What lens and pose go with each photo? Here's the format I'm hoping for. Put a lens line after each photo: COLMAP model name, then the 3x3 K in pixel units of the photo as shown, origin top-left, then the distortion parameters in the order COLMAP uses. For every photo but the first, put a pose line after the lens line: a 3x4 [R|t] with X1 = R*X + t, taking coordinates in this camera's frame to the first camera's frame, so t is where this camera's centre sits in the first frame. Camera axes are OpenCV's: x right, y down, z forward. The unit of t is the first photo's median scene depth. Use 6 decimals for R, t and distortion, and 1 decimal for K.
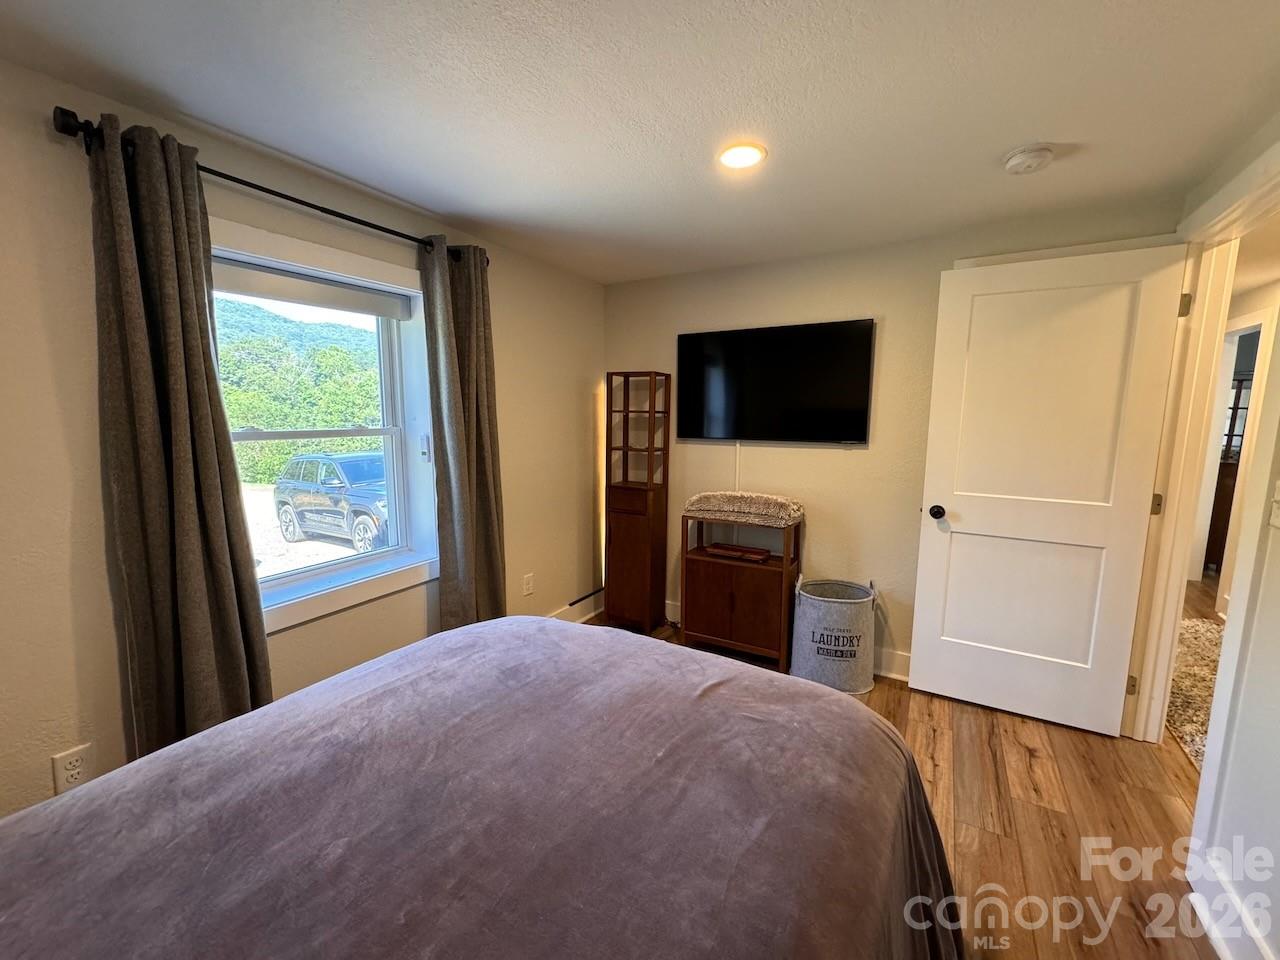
lens RADIAL K [[513.4, 0, 642.4], [0, 513.4, 482.3], [0, 0, 1]] dist [0.000555, -0.000502]
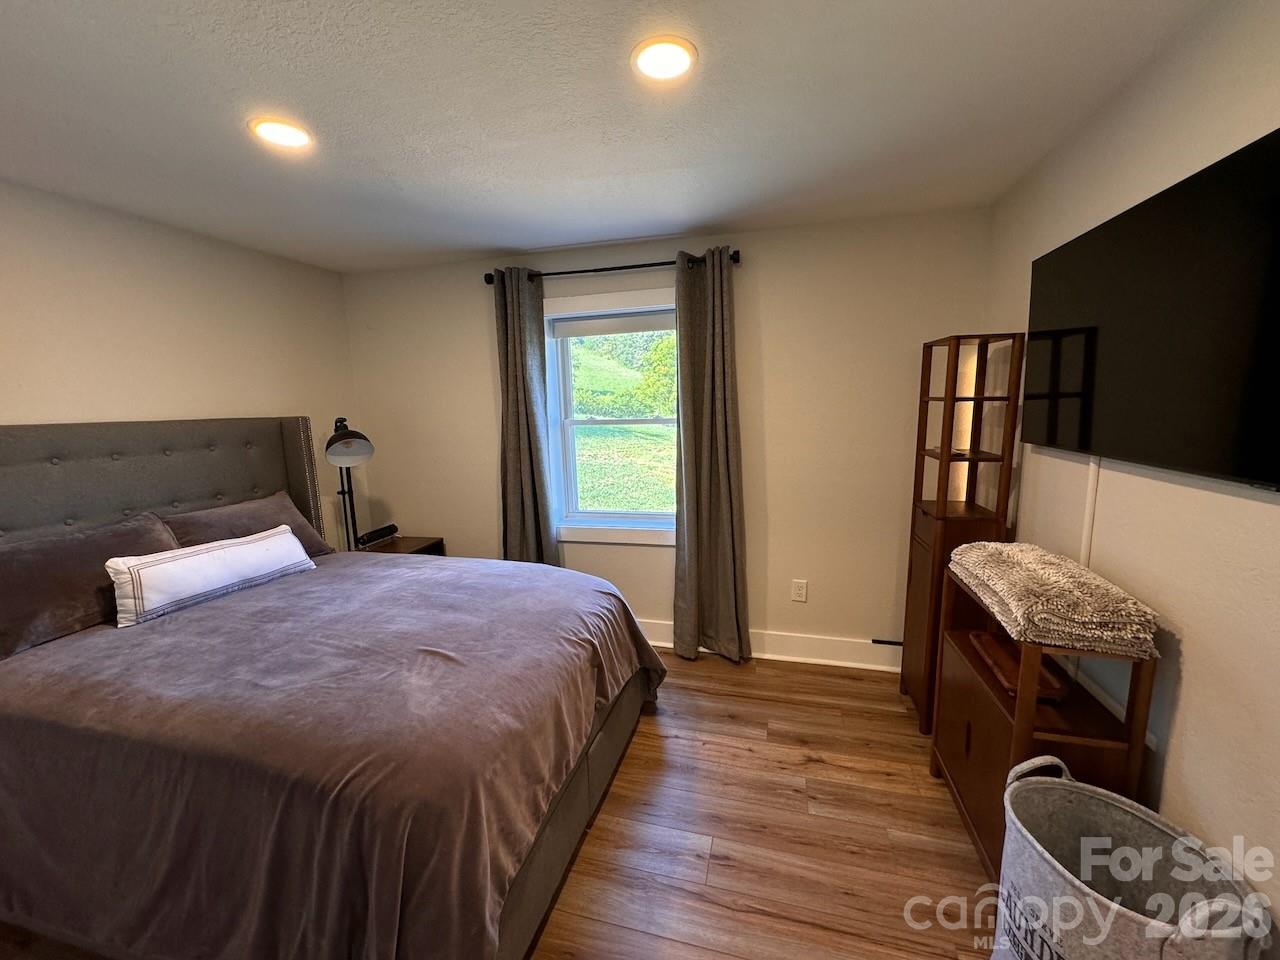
lens RADIAL K [[513.4, 0, 643.5], [0, 513.4, 481.1], [0, 0, 1]] dist [0.000555, -0.000502]
pose [[0.273607, 0.139703, -0.951642, 0.751584], [-0.099656, 0.988188, 0.116416, -0.101449], [0.956665, 0.062985, 0.284298, 0.632158]]
